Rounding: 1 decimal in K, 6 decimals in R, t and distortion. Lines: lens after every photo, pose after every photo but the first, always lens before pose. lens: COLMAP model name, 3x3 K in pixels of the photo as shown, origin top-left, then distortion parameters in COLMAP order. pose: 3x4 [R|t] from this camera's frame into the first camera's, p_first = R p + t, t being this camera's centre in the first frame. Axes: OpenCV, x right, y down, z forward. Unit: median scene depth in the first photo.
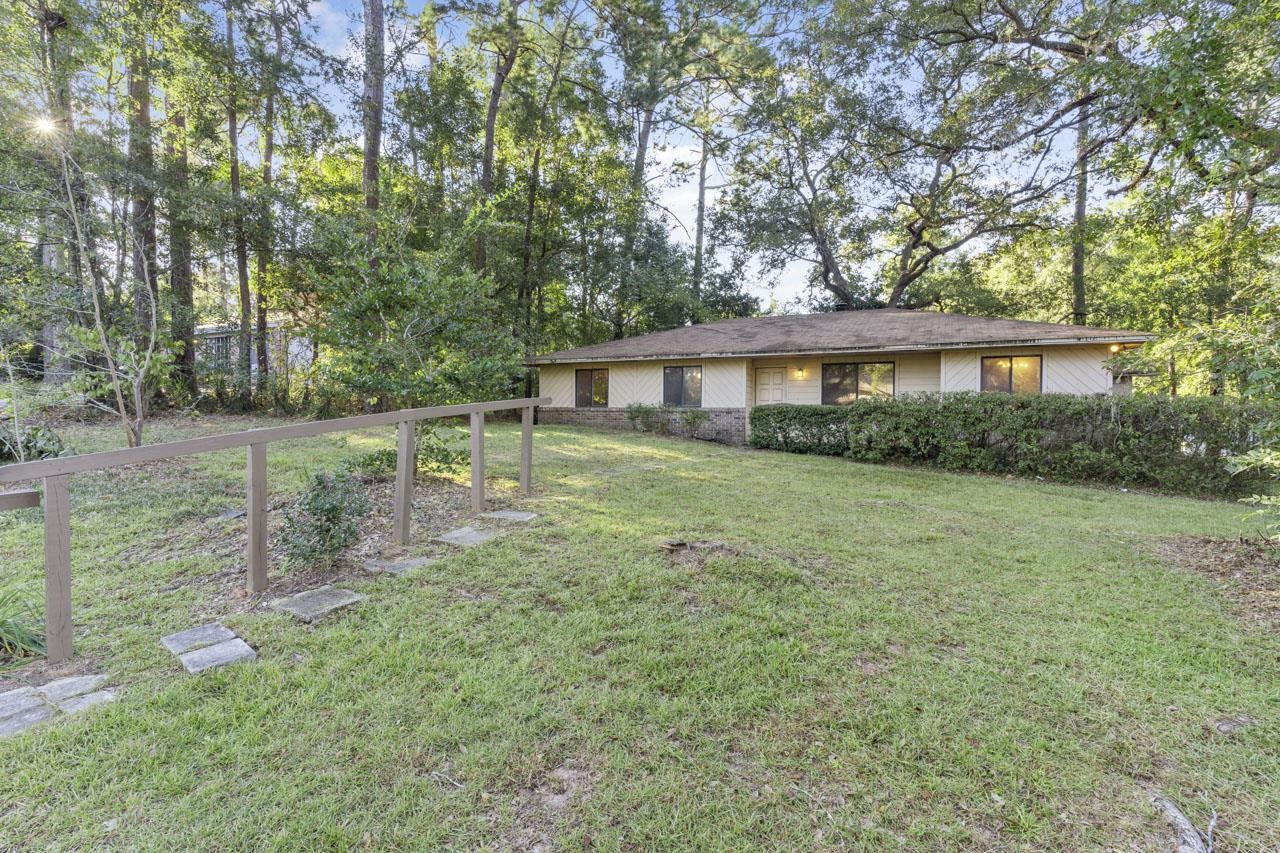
lens RADIAL K [[615.1, 0, 637.0], [0, 615.1, 419.4], [0, 0, 1]] dist [0.000142, 0.000071]
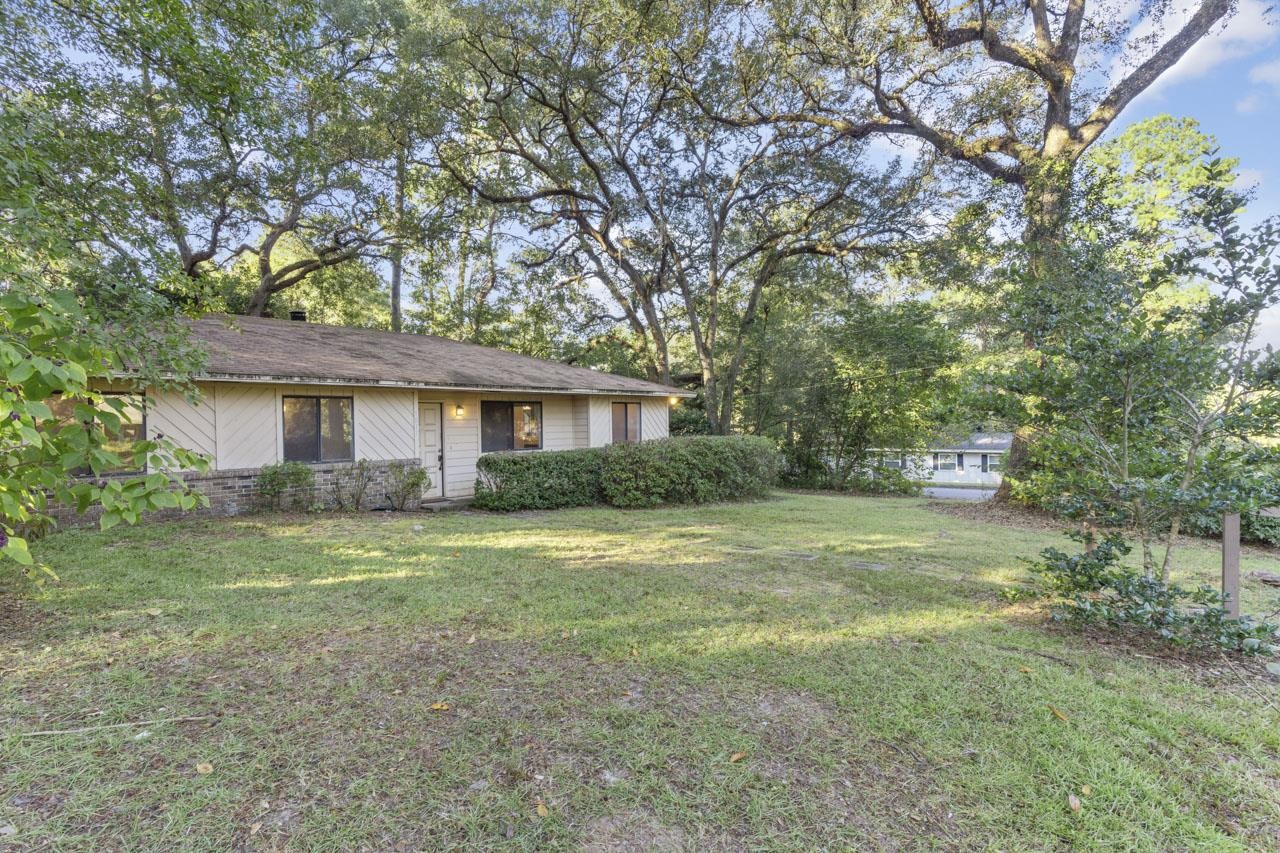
lens RADIAL K [[615.1, 0, 637.0], [0, 615.1, 419.4], [0, 0, 1]] dist [0.000142, 0.000071]
pose [[0.245090, -0.006189, 0.969480, -0.425649], [0.025017, 0.999687, 0.000057, -0.053482], [-0.969177, 0.024239, 0.245168, 0.524650]]
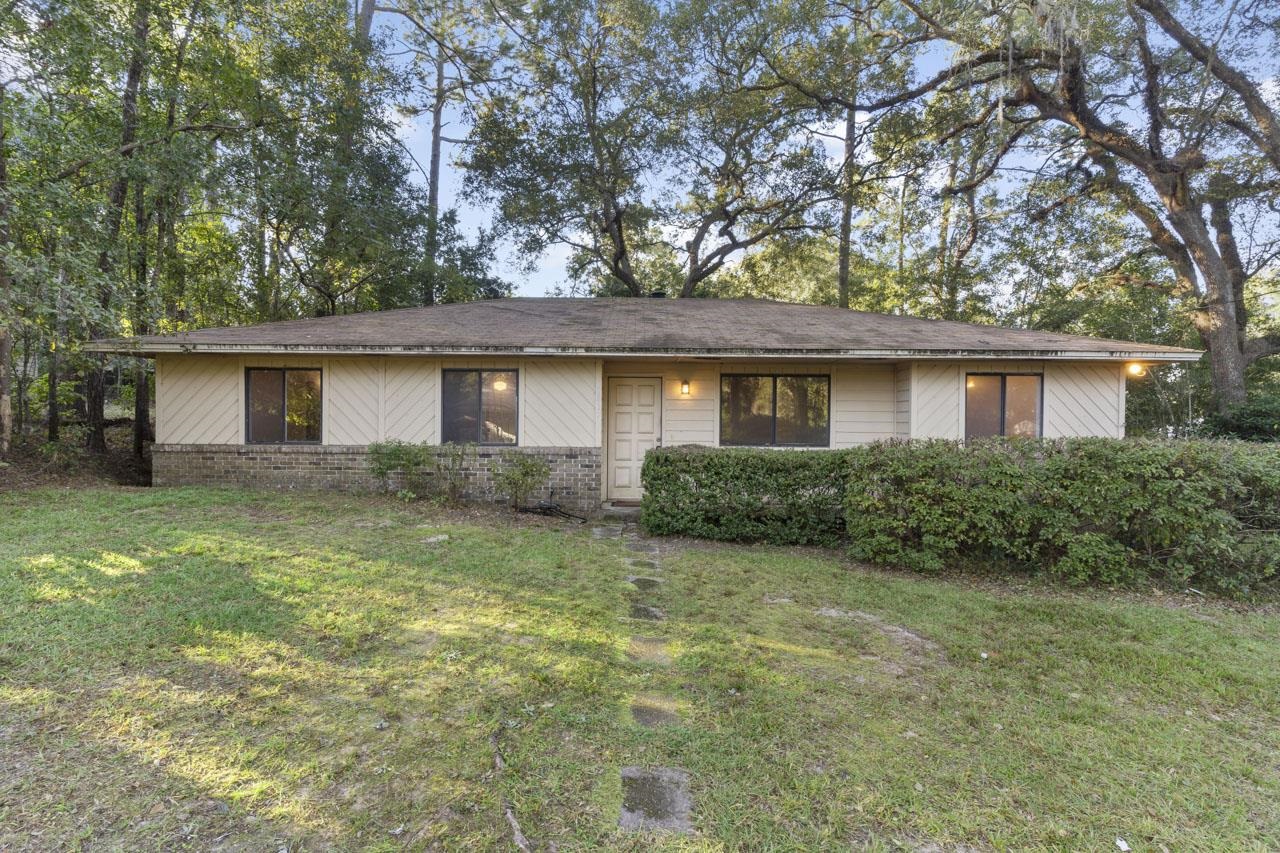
lens RADIAL K [[615.1, 0, 637.0], [0, 615.1, 419.4], [0, 0, 1]] dist [0.000142, 0.000071]
pose [[0.893425, -0.001878, 0.449209, -0.043496], [0.001817, 0.999998, 0.000566, -0.041100], [-0.449209, 0.000310, 0.893427, 0.441916]]
